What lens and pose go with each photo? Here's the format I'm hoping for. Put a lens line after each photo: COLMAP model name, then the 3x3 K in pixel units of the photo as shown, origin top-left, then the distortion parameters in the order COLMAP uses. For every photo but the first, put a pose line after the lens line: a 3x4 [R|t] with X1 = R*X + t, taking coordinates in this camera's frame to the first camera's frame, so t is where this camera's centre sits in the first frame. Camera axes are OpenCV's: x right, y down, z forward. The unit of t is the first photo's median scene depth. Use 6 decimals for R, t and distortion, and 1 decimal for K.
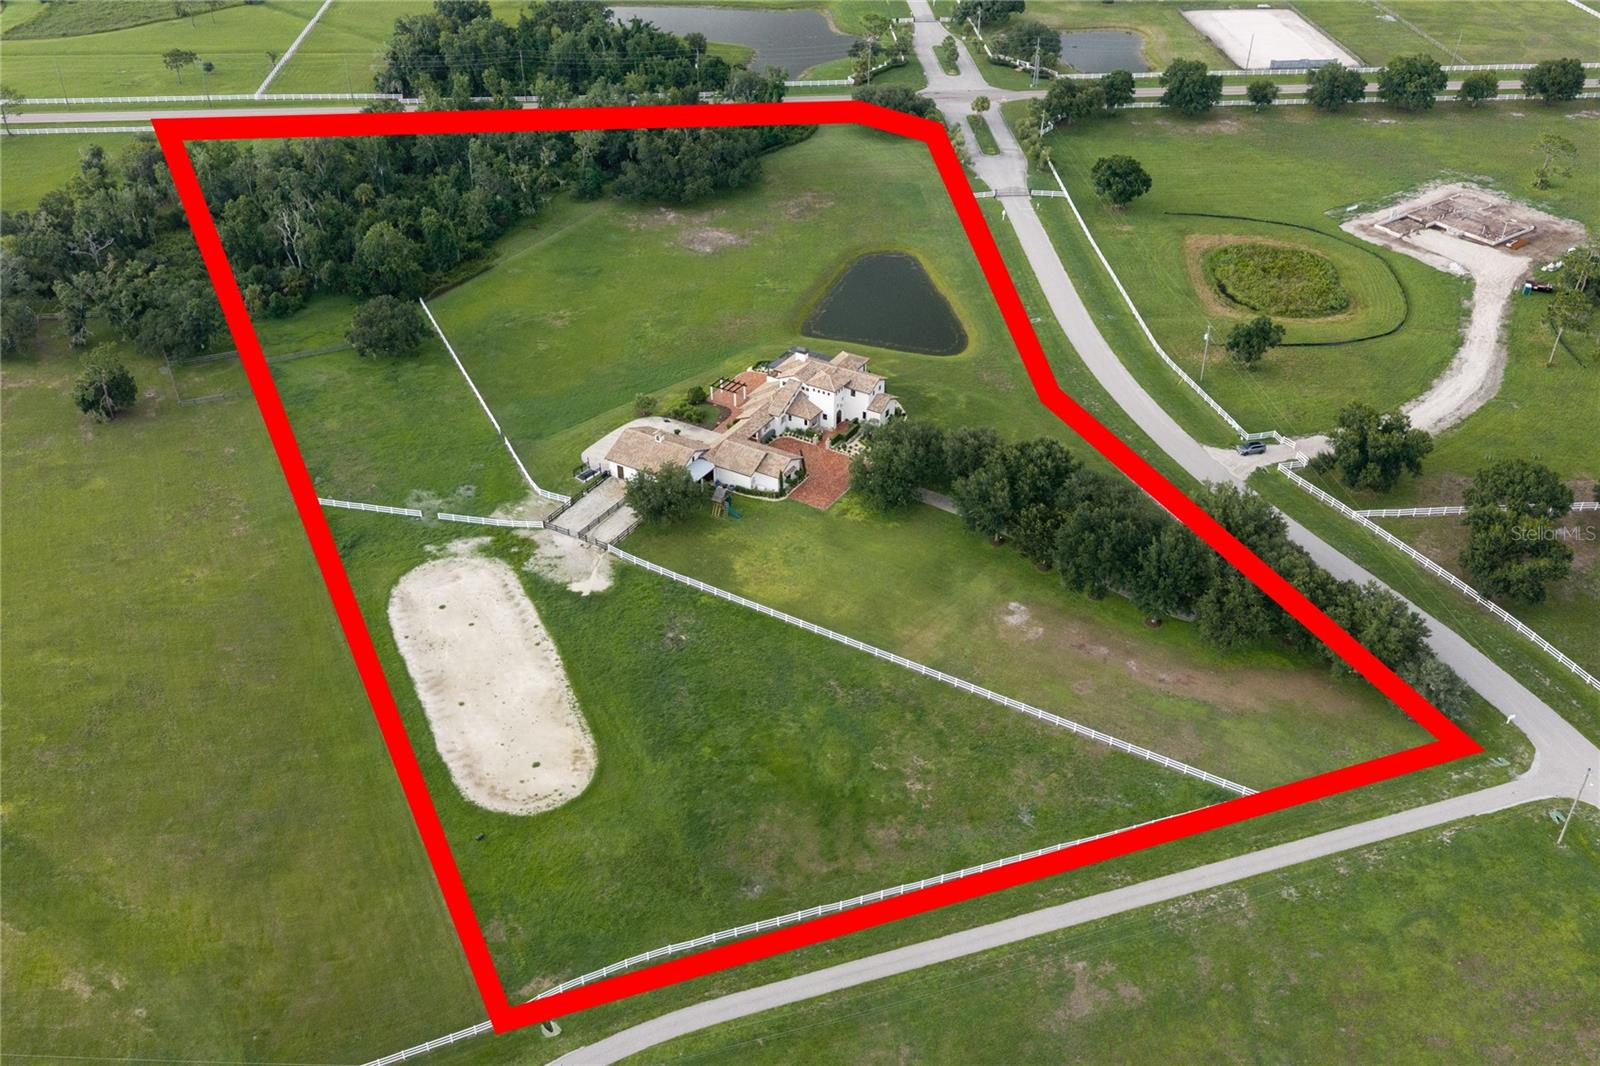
lens RADIAL K [[1483.1, 0, 800.0], [0, 1483.1, 533.0], [0, 0, 1]] dist [0.041983, -0.097383]
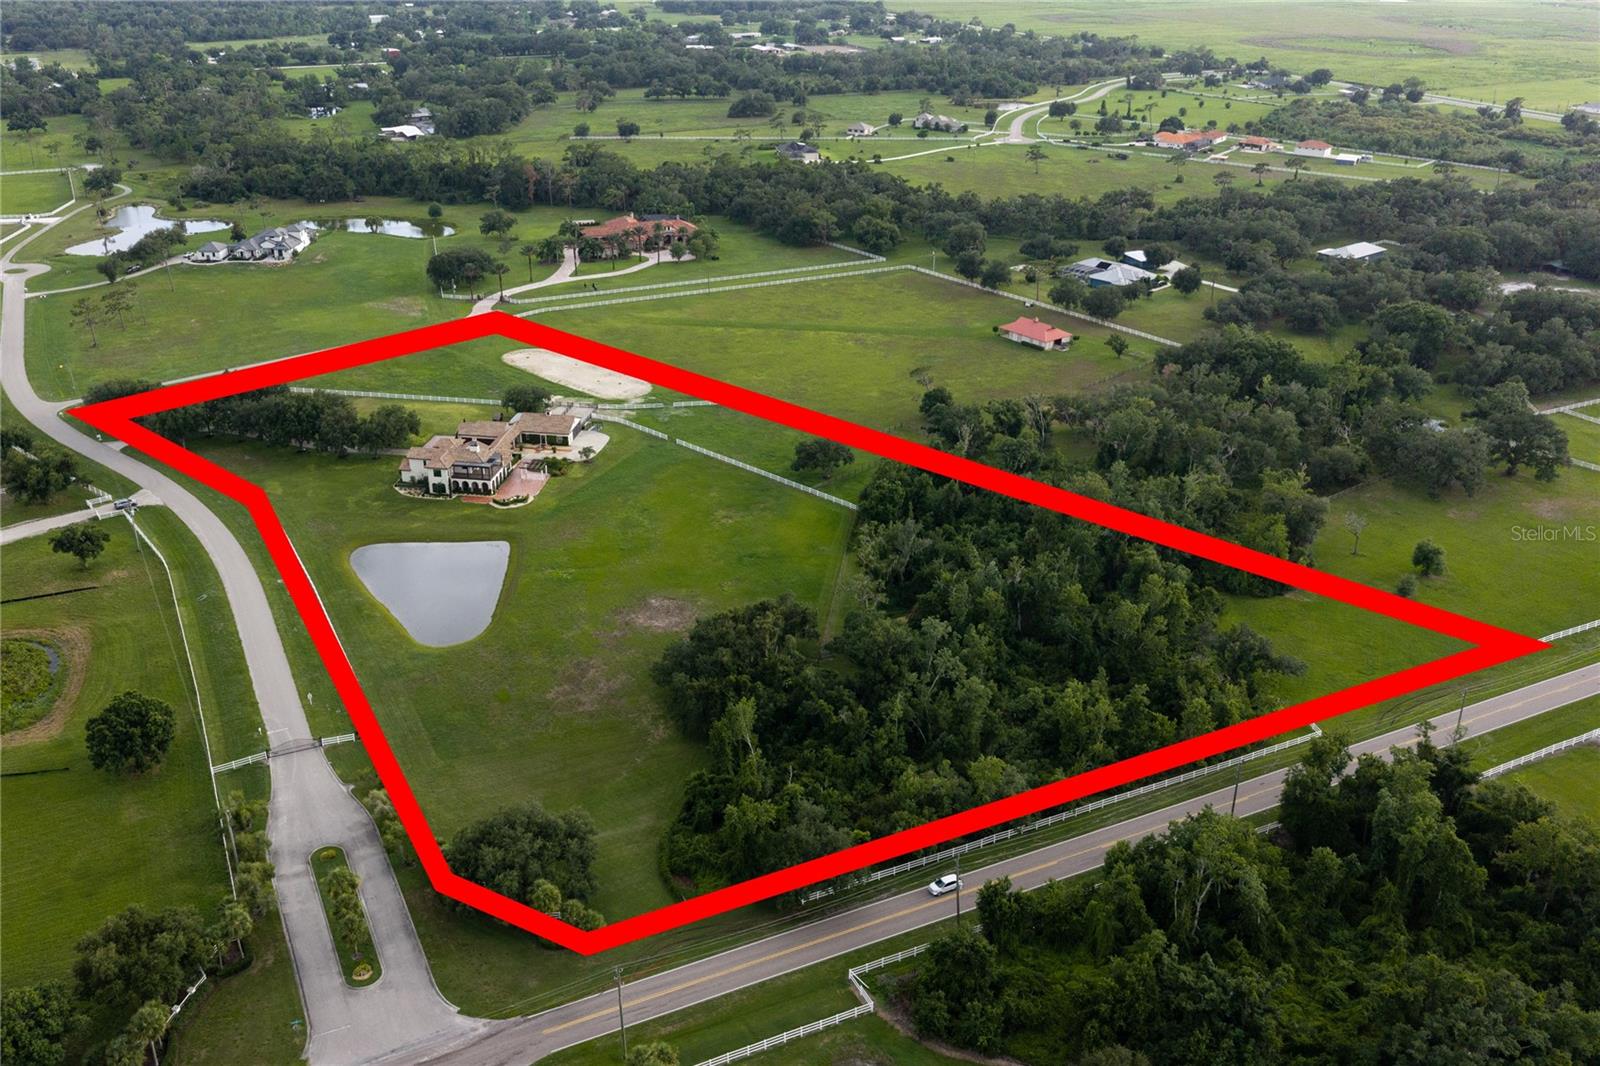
lens RADIAL K [[1382.6, 0, 797.9], [0, 1382.6, 510.3], [0, 0, 1]] dist [0.010337, -0.024386]
pose [[-0.918633, 0.153097, -0.364245, 0.196104], [-0.228468, 0.546309, 0.805822, -1.160137], [0.322359, 0.823473, -0.466880, 1.732997]]
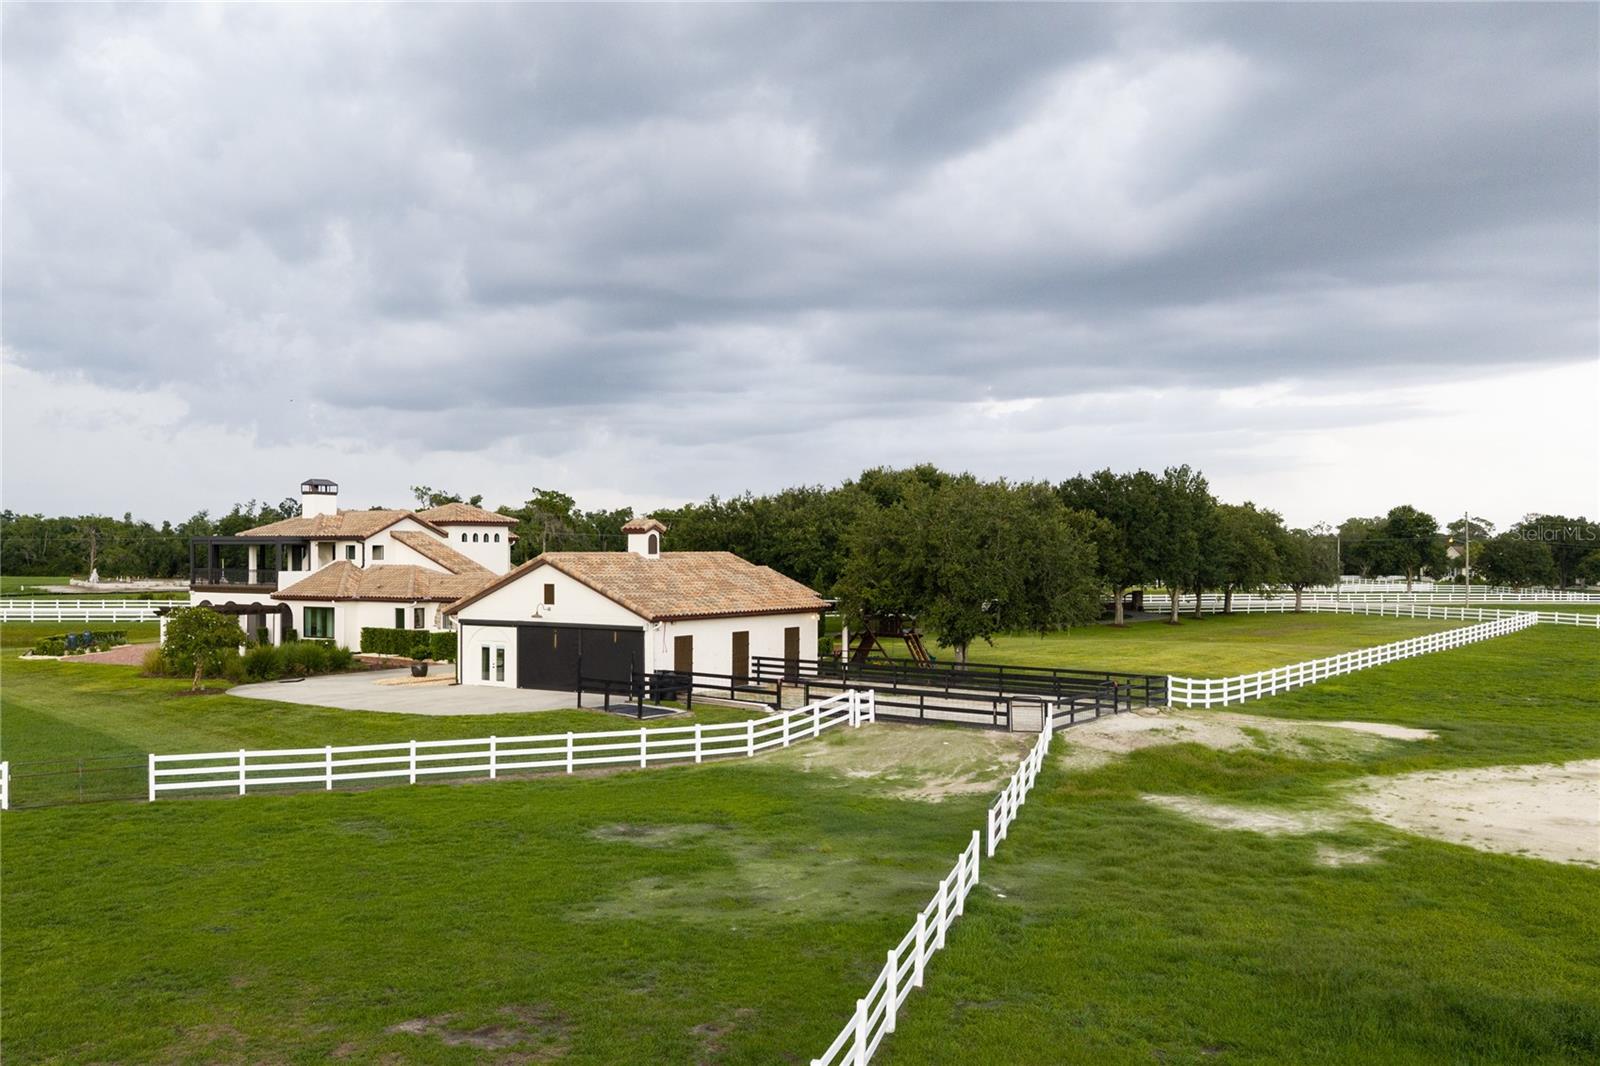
lens RADIAL K [[1493.6, 0, 757.3], [0, 1493.6, 536.6], [0, 0, 1]] dist [0.048827, -0.147114]
pose [[0.059772, 0.008939, 0.998172, -0.360835], [0.553876, 0.831608, -0.040614, -0.039427], [-0.830451, 0.555291, 0.044756, 0.909859]]
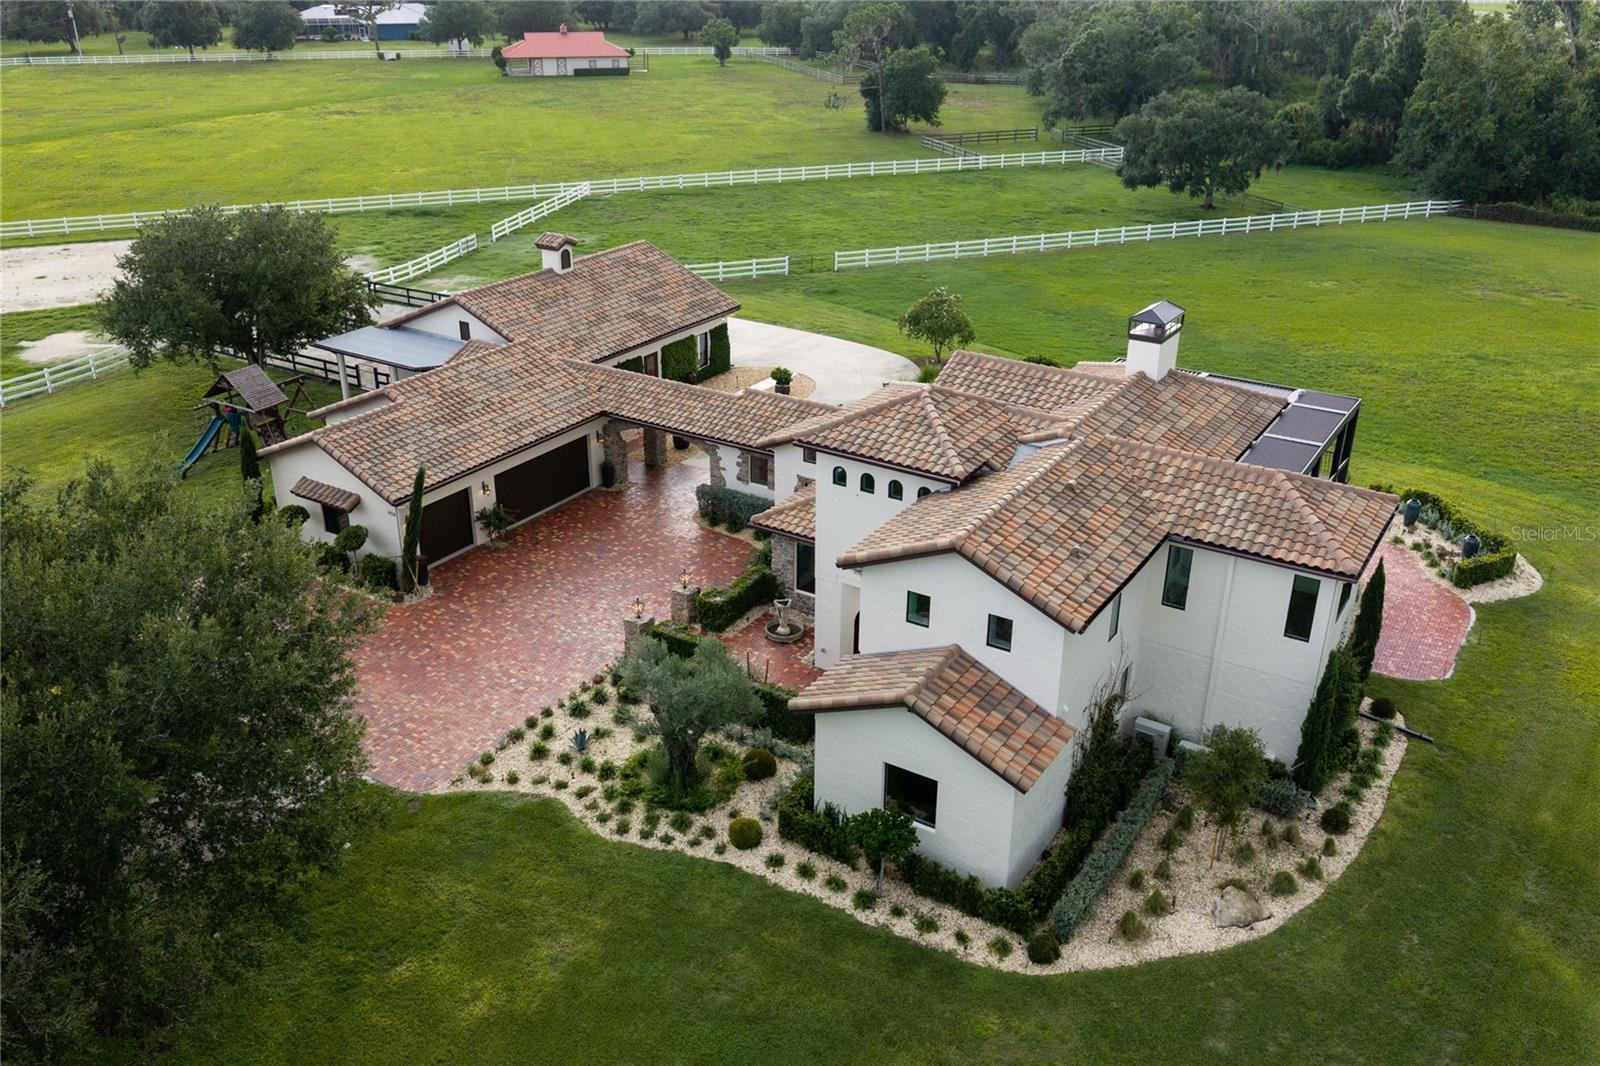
lens RADIAL K [[1328.8, 0, 800.0], [0, 1328.8, 533.0], [0, 0, 1]] dist [0.018017, -0.033678]
pose [[-0.020736, 0.420134, -0.907225, 0.163838], [-0.562175, 0.745479, 0.358079, -0.139024], [0.826758, 0.517444, 0.220731, 0.949604]]
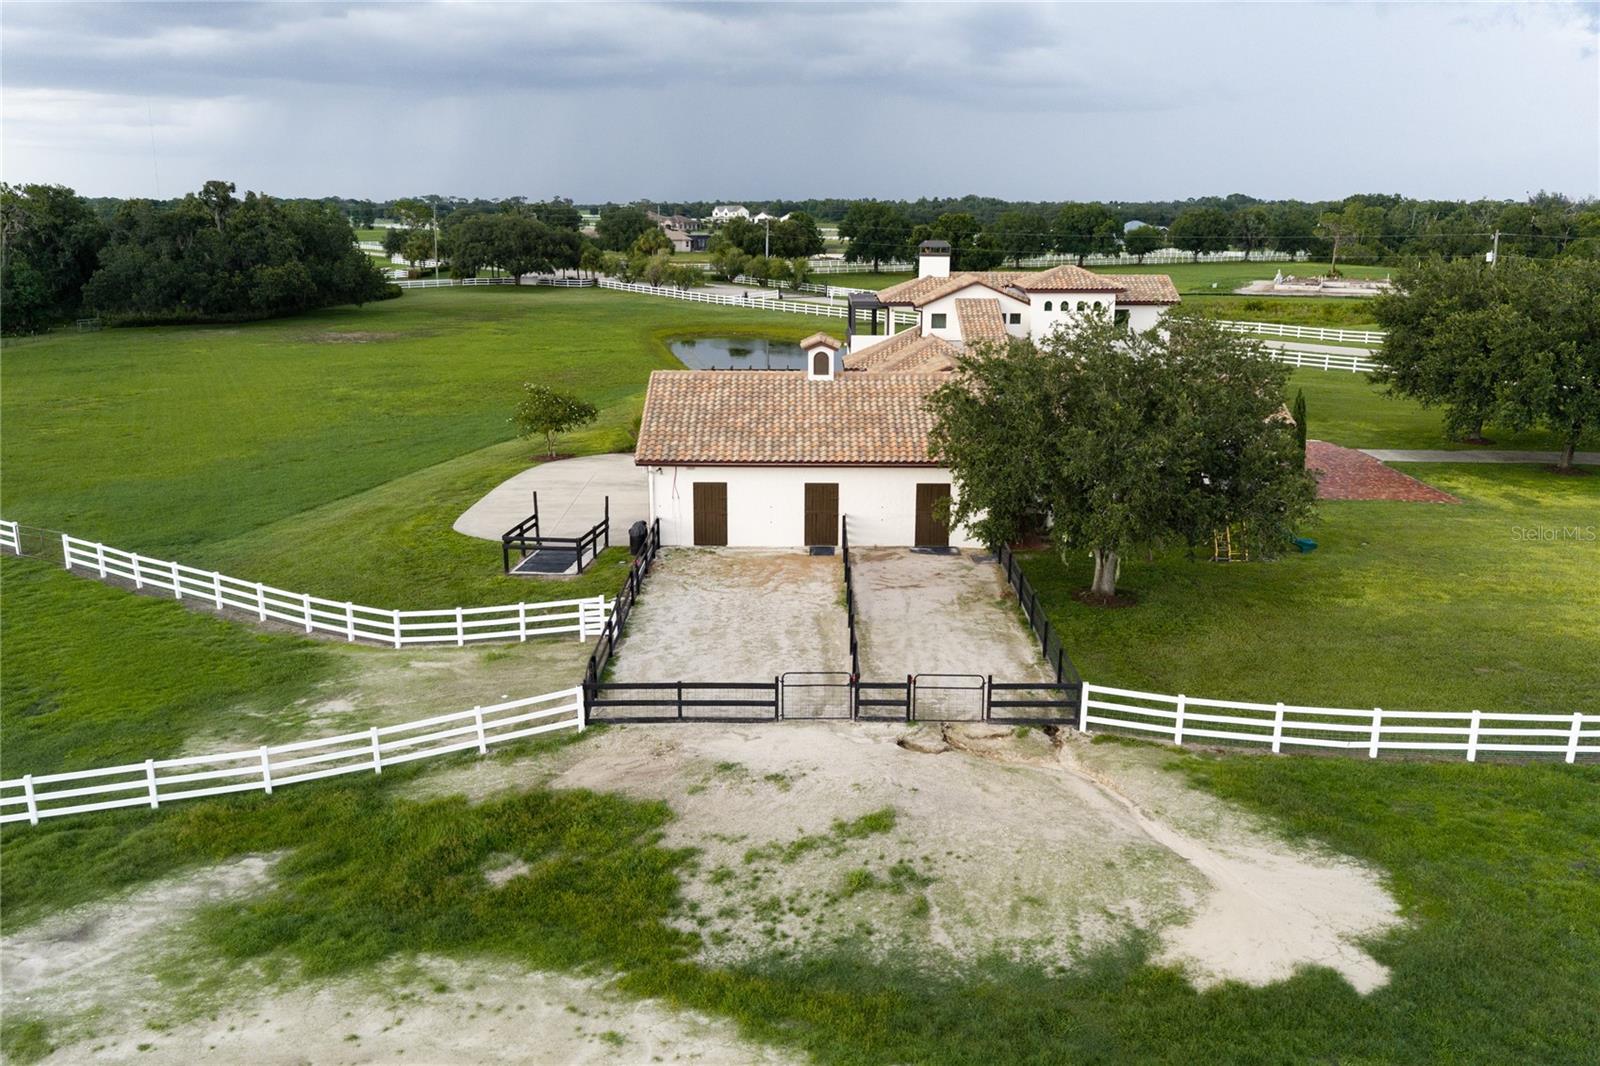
lens RADIAL K [[1328.8, 0, 800.0], [0, 1328.8, 533.0], [0, 0, 1]] dist [0.018017, -0.033678]
pose [[0.859724, -0.117185, 0.497134, -0.200313], [0.280498, 0.921737, -0.267809, 0.020081], [-0.426843, 0.369687, 0.825310, 0.776757]]
